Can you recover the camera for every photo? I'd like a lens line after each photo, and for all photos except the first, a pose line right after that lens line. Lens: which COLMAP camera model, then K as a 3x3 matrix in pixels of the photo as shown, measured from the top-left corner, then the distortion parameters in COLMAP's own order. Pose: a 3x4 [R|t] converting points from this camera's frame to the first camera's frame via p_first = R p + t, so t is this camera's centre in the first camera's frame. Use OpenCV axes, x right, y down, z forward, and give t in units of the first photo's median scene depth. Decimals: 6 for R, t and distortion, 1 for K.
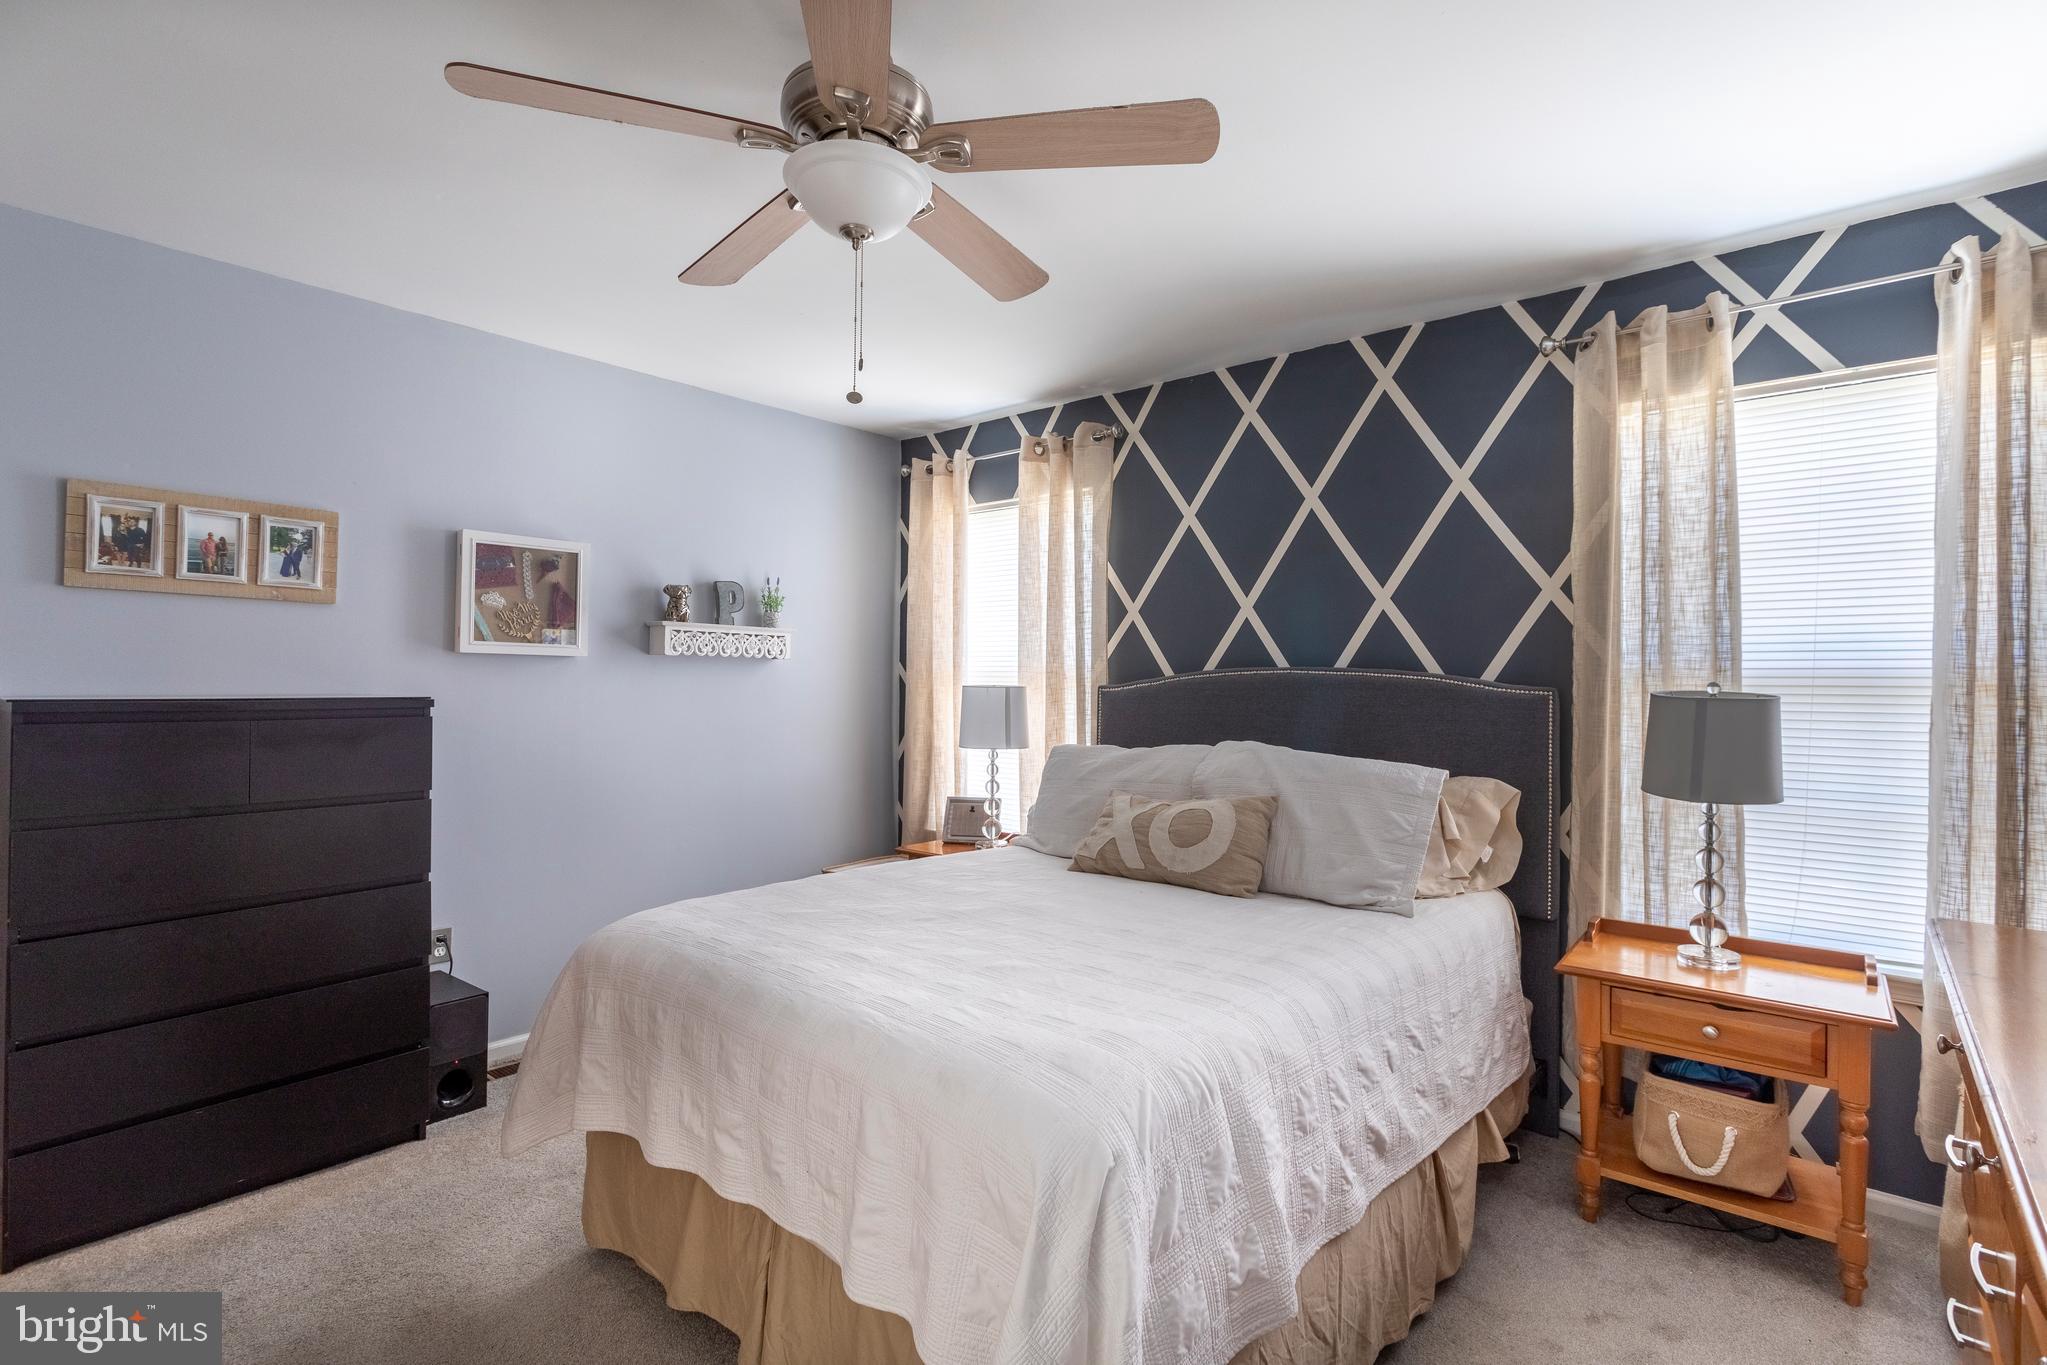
lens RADIAL K [[994.8, 0, 1025.8], [0, 994.8, 681.3], [0, 0, 1]] dist [0.001972, -0.000601]
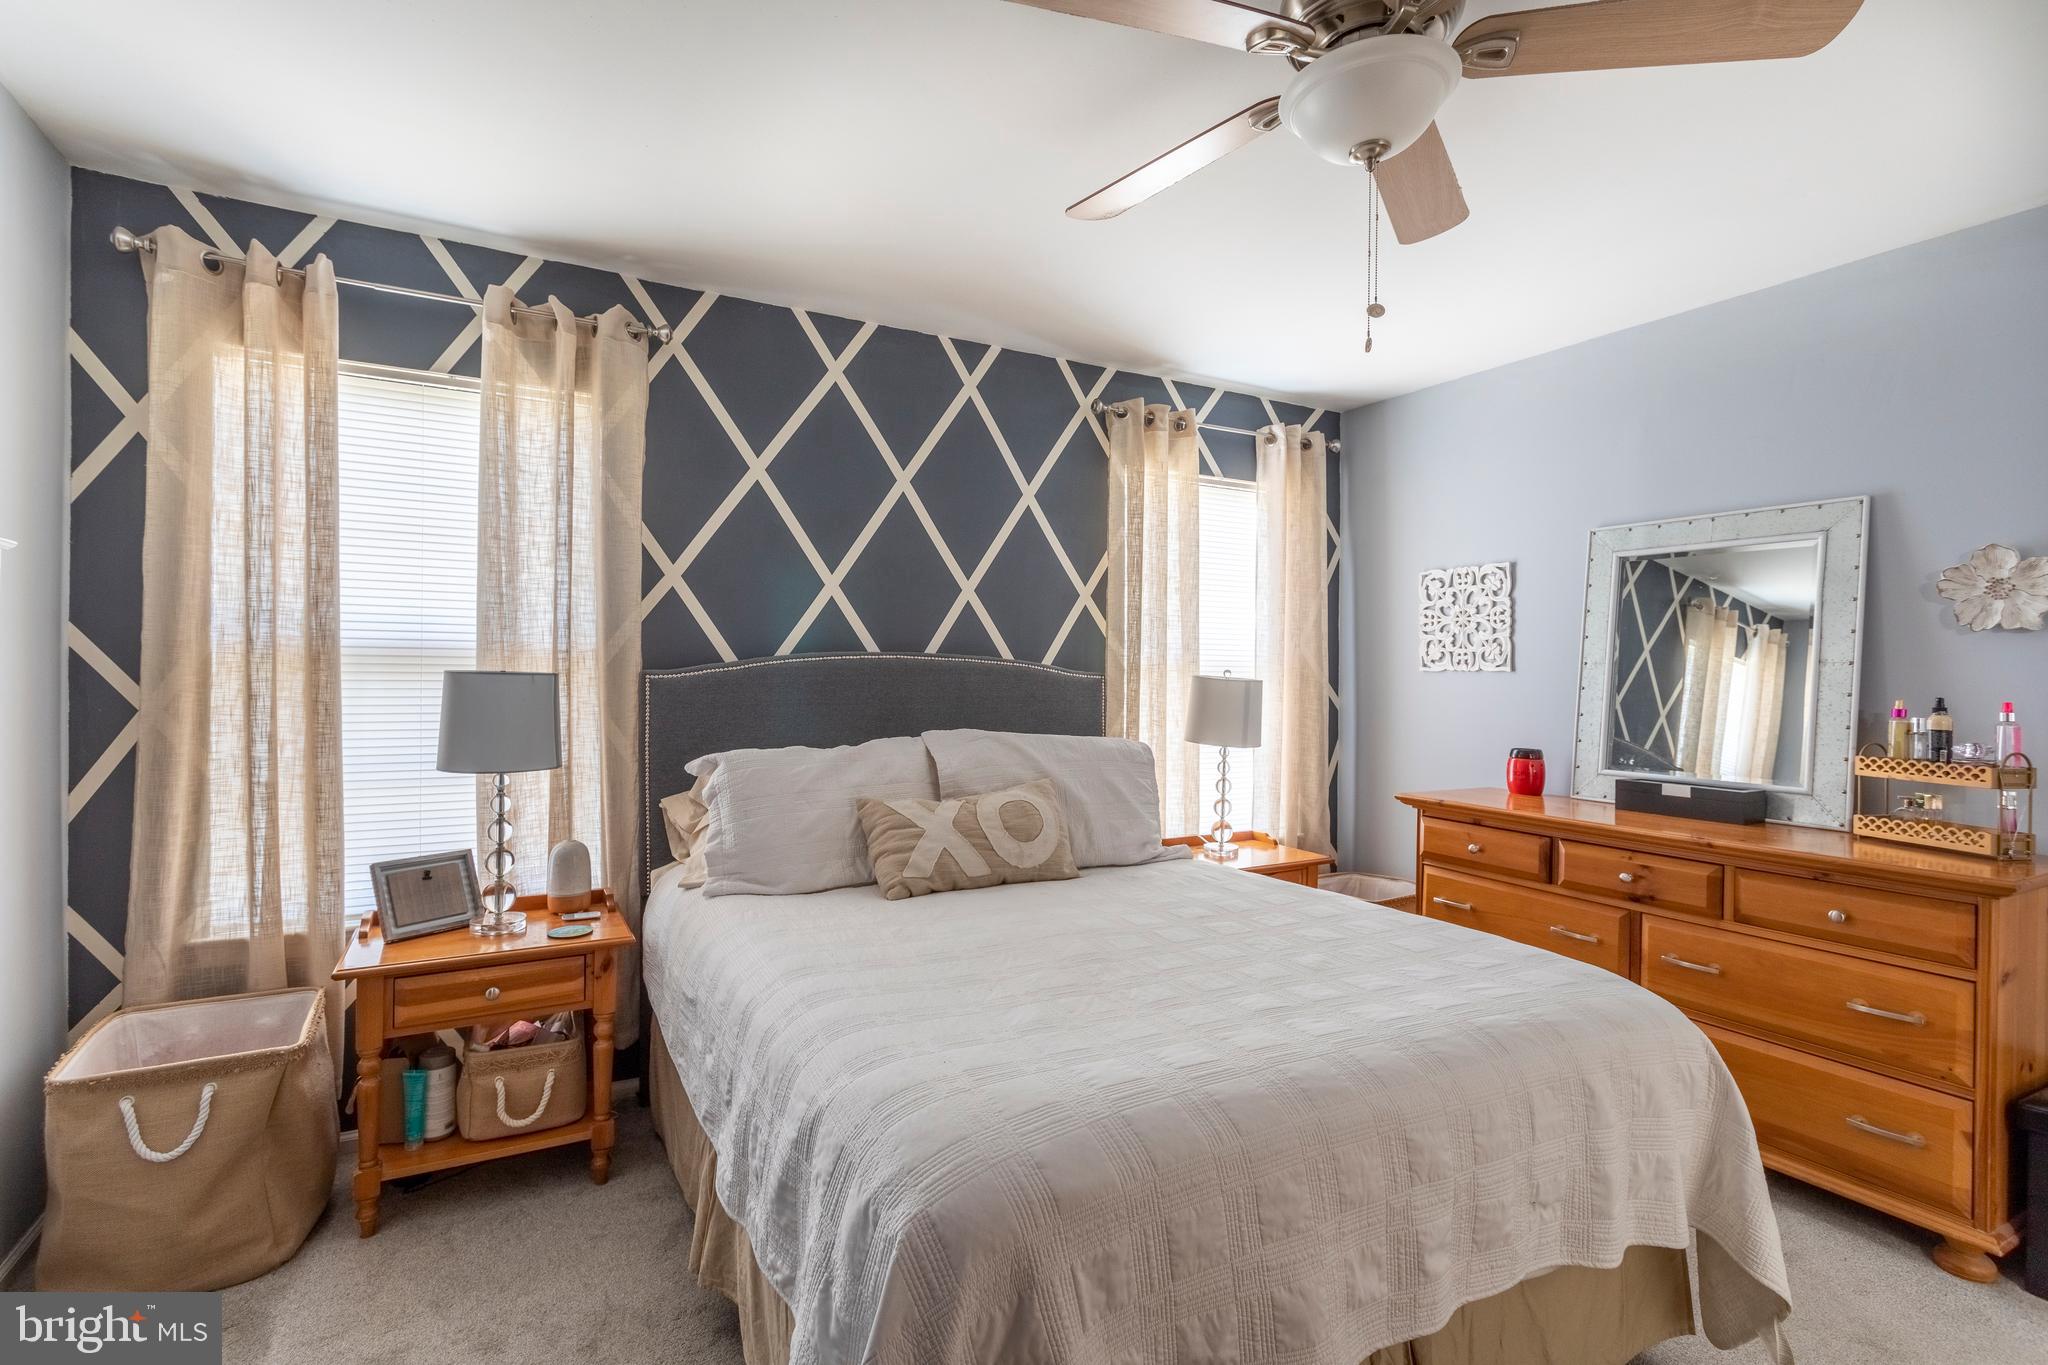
lens RADIAL K [[995.3, 0, 1025.3], [0, 995.3, 668.8], [0, 0, 1]] dist [0.001972, -0.000601]
pose [[0.333459, -0.002350, 0.942762, -0.622429], [-0.004822, 0.999980, 0.004198, -0.002527], [-0.942752, -0.005946, 0.333441, 0.570789]]
